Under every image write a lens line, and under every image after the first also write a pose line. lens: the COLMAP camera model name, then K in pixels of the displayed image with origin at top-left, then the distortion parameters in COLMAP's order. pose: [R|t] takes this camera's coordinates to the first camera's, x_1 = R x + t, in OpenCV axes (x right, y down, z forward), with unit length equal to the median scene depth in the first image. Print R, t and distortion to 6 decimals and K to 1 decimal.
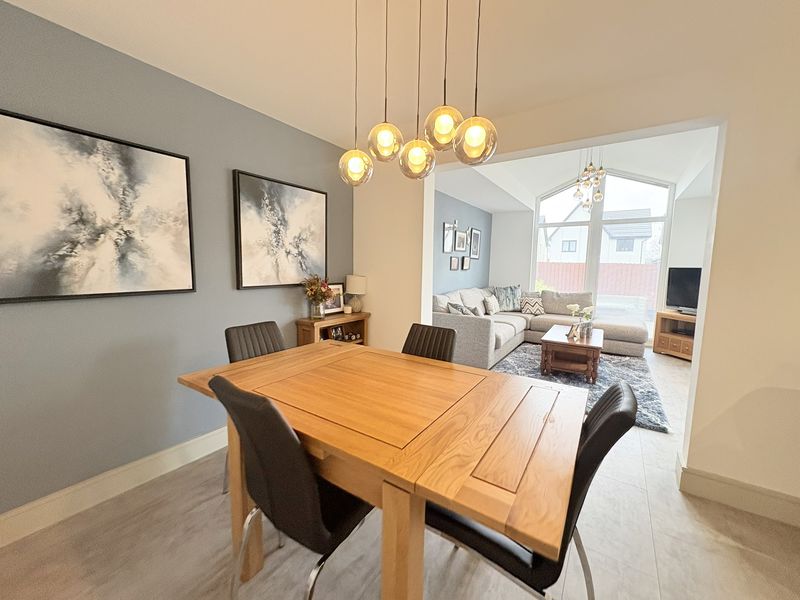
lens RADIAL K [[318.1, 0, 398.7], [0, 318.1, 302.3], [0, 0, 1]] dist [0.001639, 0.000118]
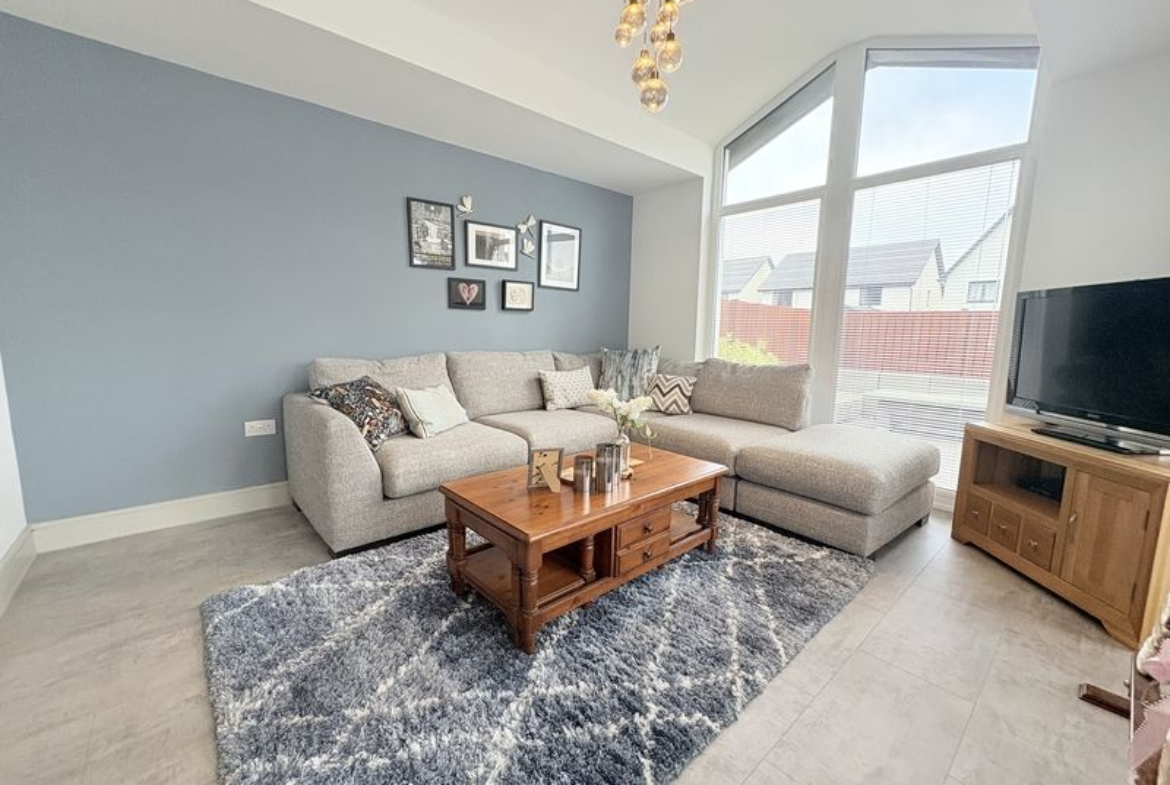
lens RADIAL K [[463.5, 0, 585.7], [0, 463.5, 389.2], [0, 0, 1]] dist [-0.001566, -0.000108]
pose [[0.968538, 0.030427, -0.246999, 0.506185], [-0.030210, 0.999533, 0.004672, 0.006576], [0.247026, 0.002937, 0.969004, 0.395881]]
